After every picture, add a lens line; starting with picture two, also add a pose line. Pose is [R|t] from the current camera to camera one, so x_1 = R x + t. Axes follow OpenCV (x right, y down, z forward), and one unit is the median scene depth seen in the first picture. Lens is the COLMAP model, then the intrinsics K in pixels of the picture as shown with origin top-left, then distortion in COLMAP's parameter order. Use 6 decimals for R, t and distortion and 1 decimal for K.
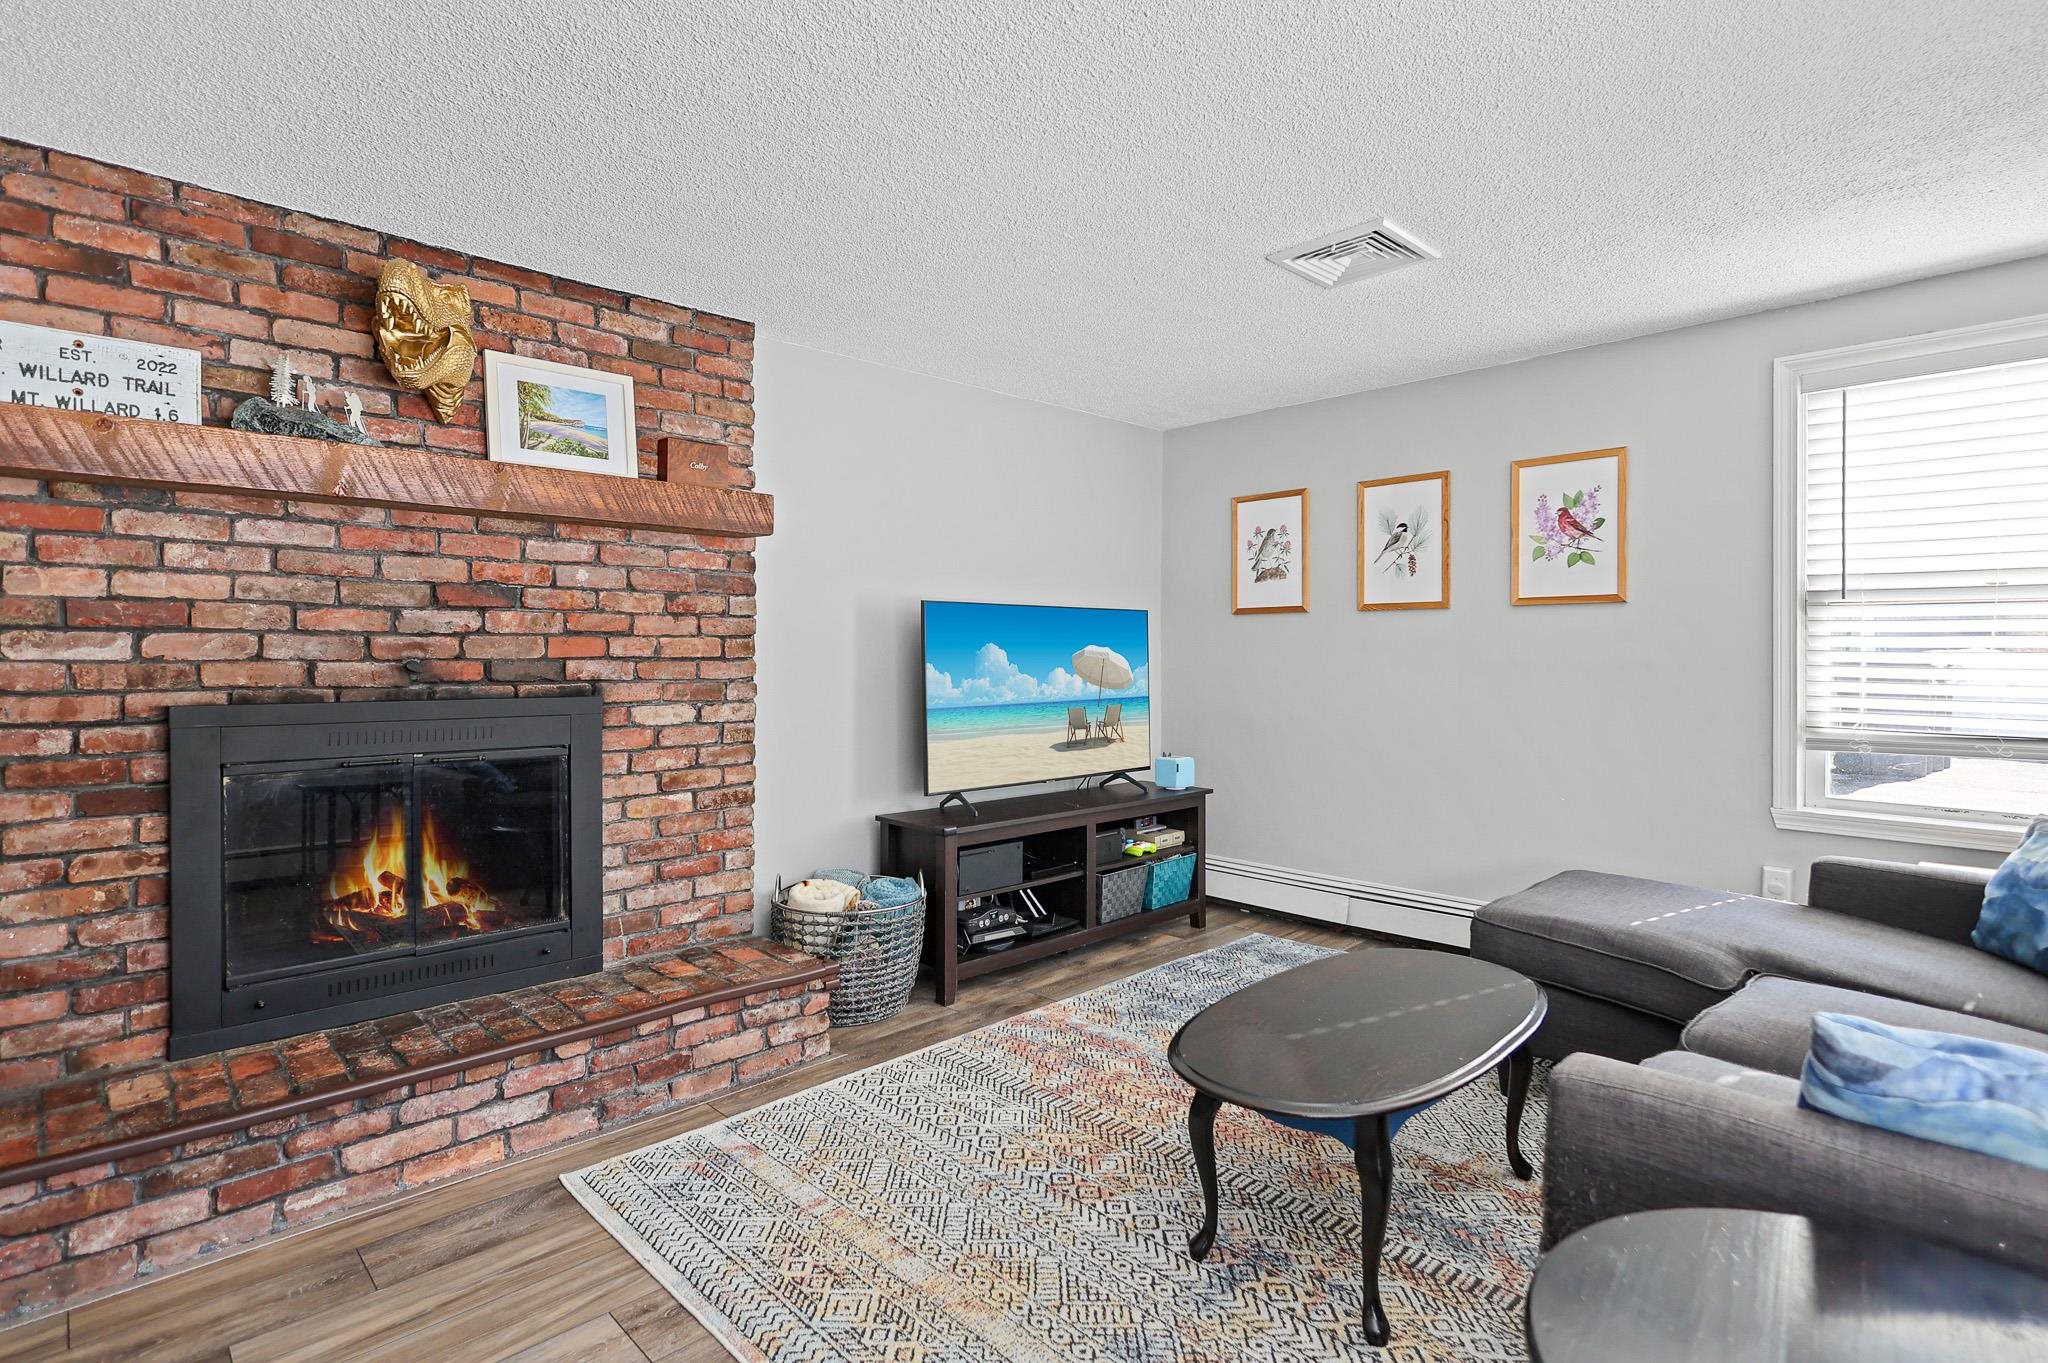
lens RADIAL K [[1016.2, 0, 990.9], [0, 1016.2, 654.5], [0, 0, 1]] dist [-0.002272, 0.001288]
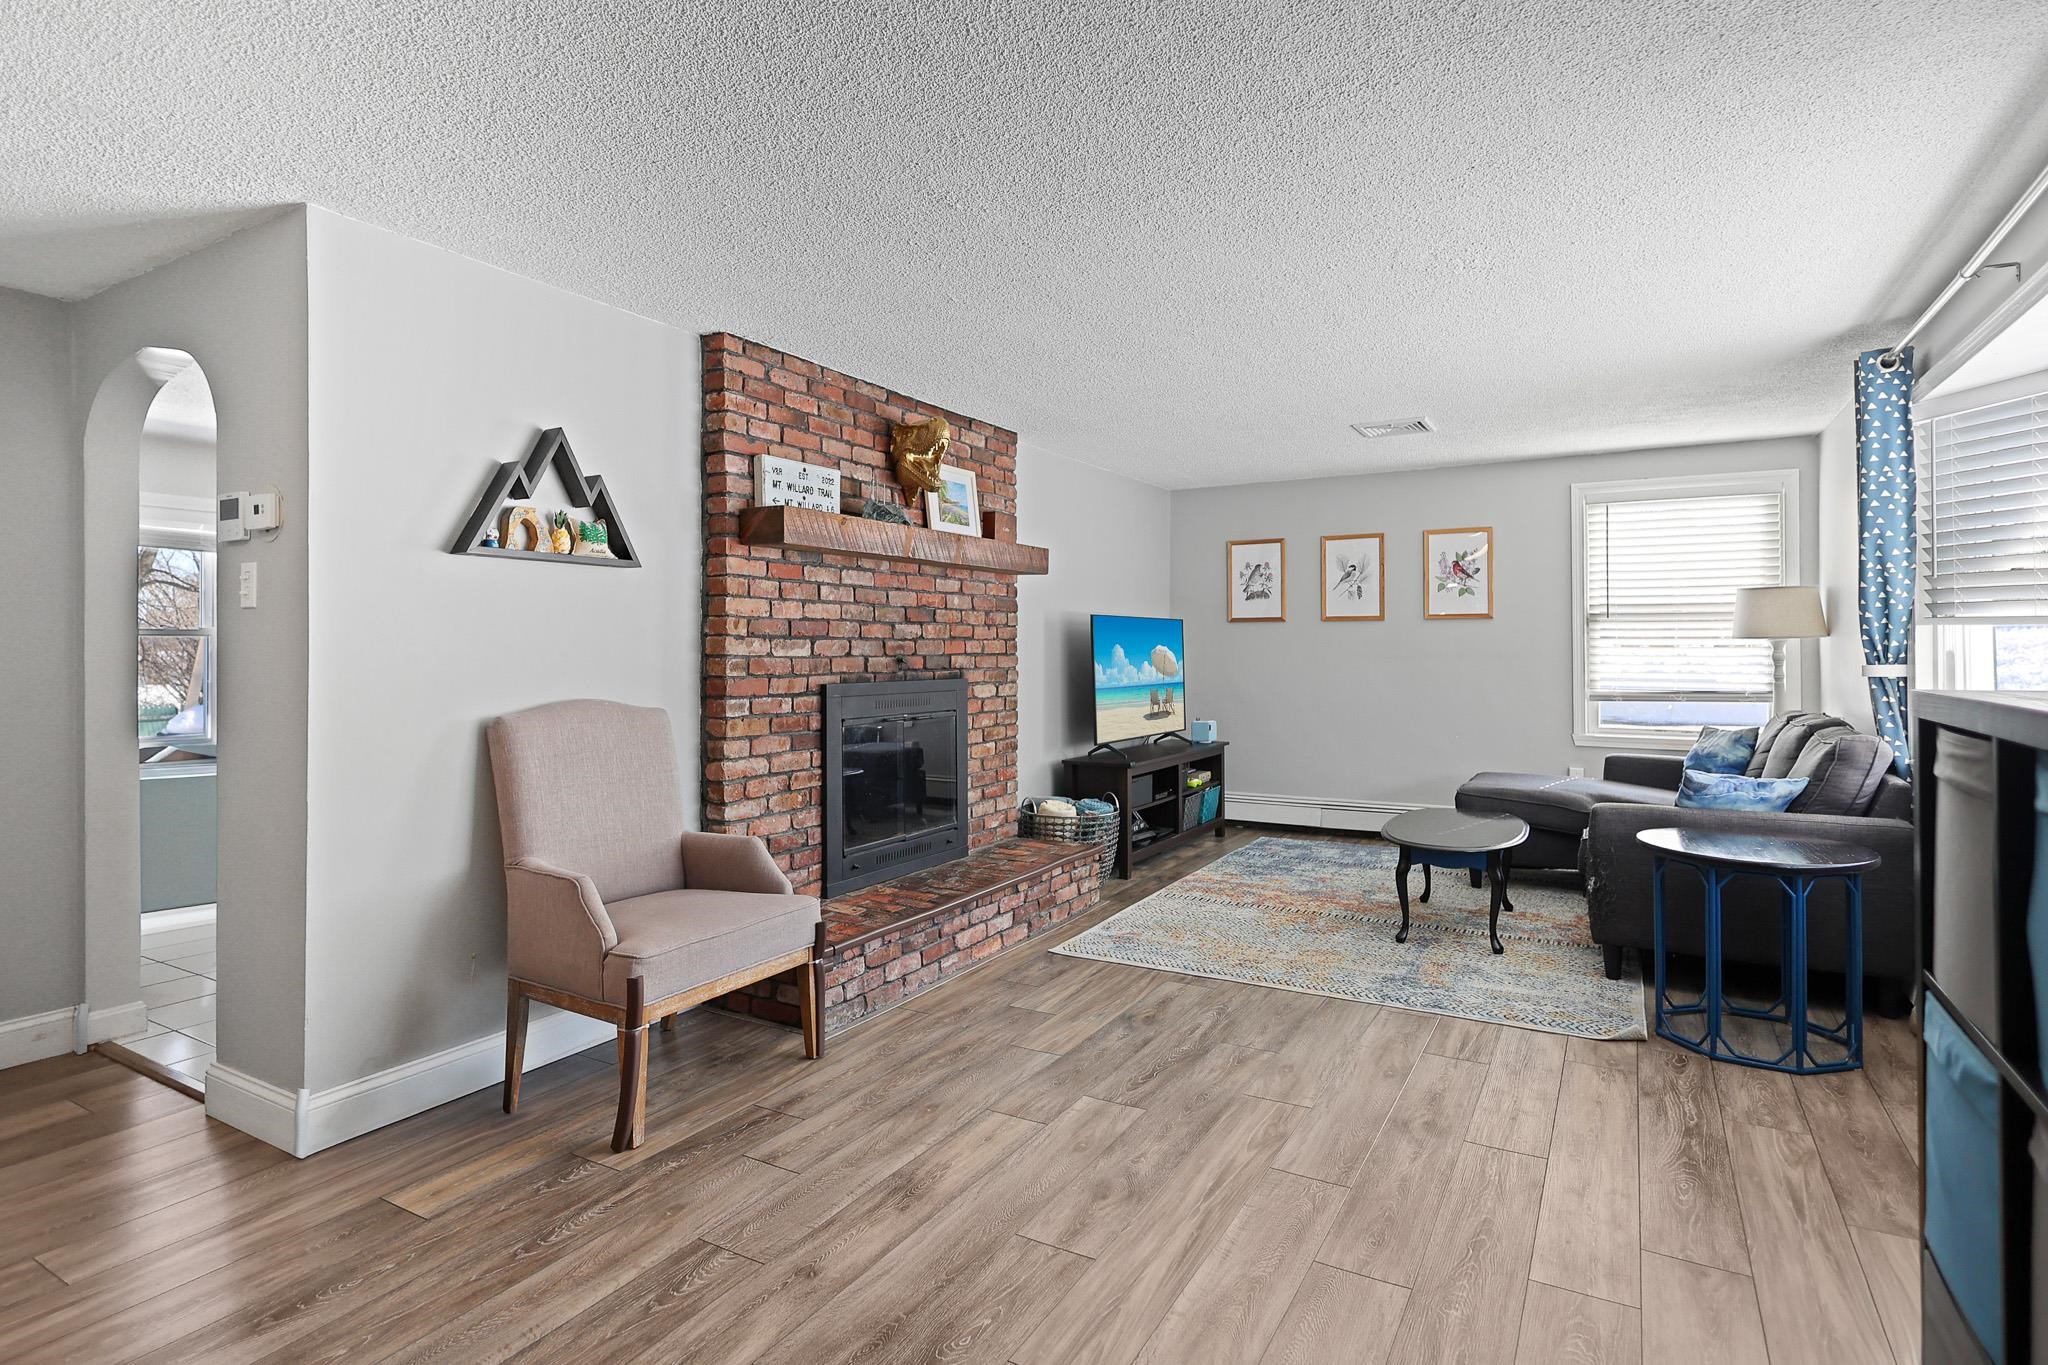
lens RADIAL K [[1056.7, 0, 977.5], [0, 1056.7, 642.1], [0, 0, 1]] dist [-0.014261, 0.001334]
pose [[0.965620, -0.003208, 0.259939, -0.892599], [0.005533, 0.999951, -0.008214, -0.001873], [-0.259900, 0.009370, 0.965590, -0.638961]]
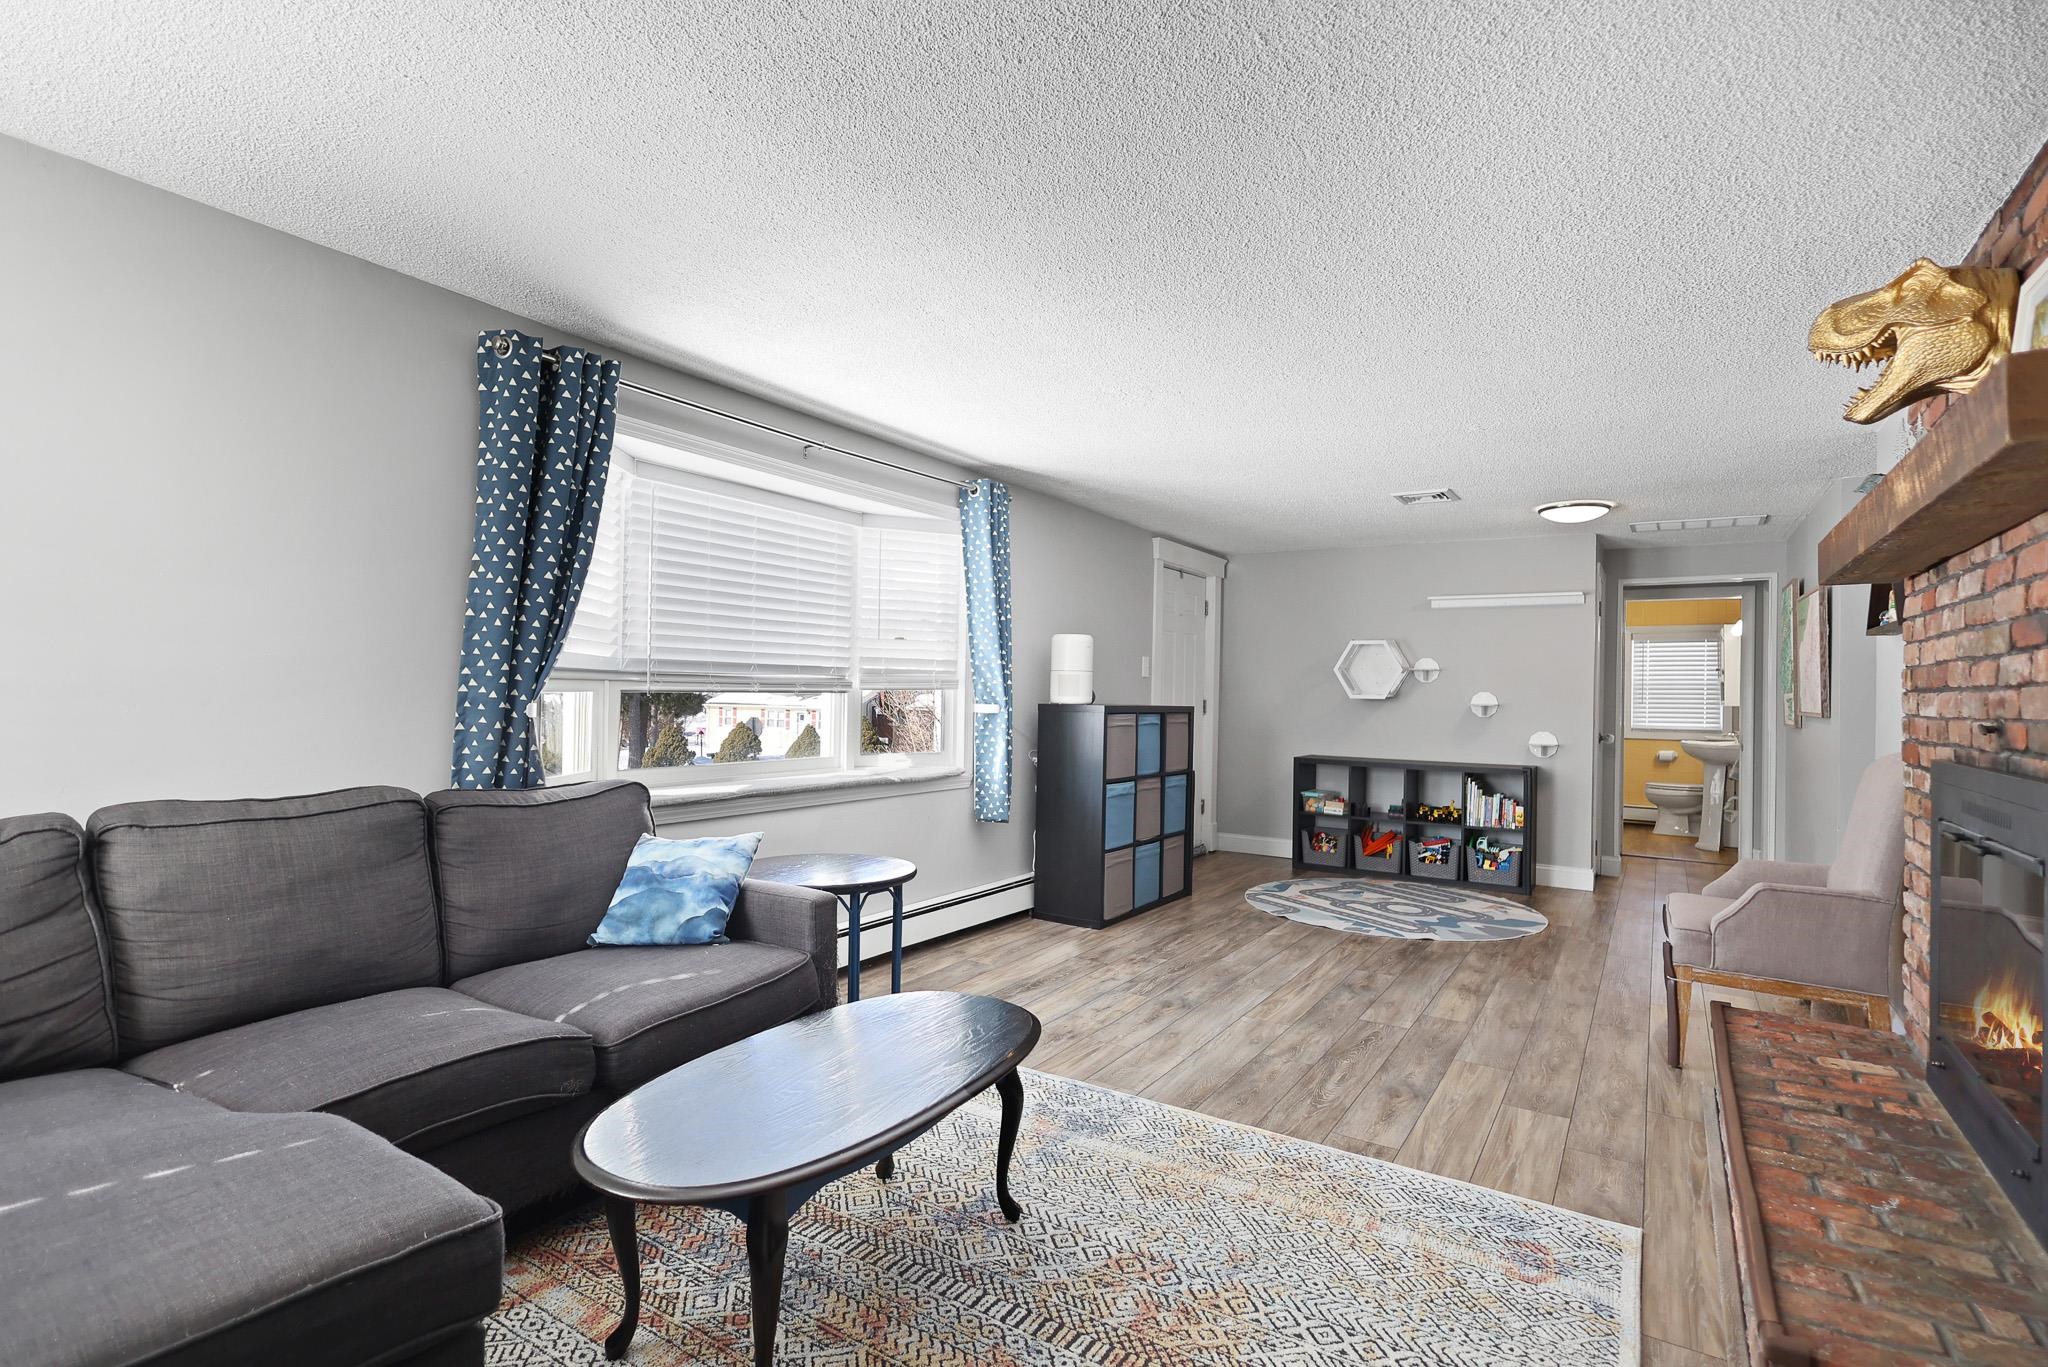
lens RADIAL K [[1016.2, 0, 1006.1], [0, 1016.2, 691.4], [0, 0, 1]] dist [-0.002272, 0.001288]
pose [[-0.969794, -0.021330, -0.242991, 0.380738], [-0.021661, 0.999765, -0.001308, 0.001229], [0.242962, 0.003995, -0.970028, 1.597942]]
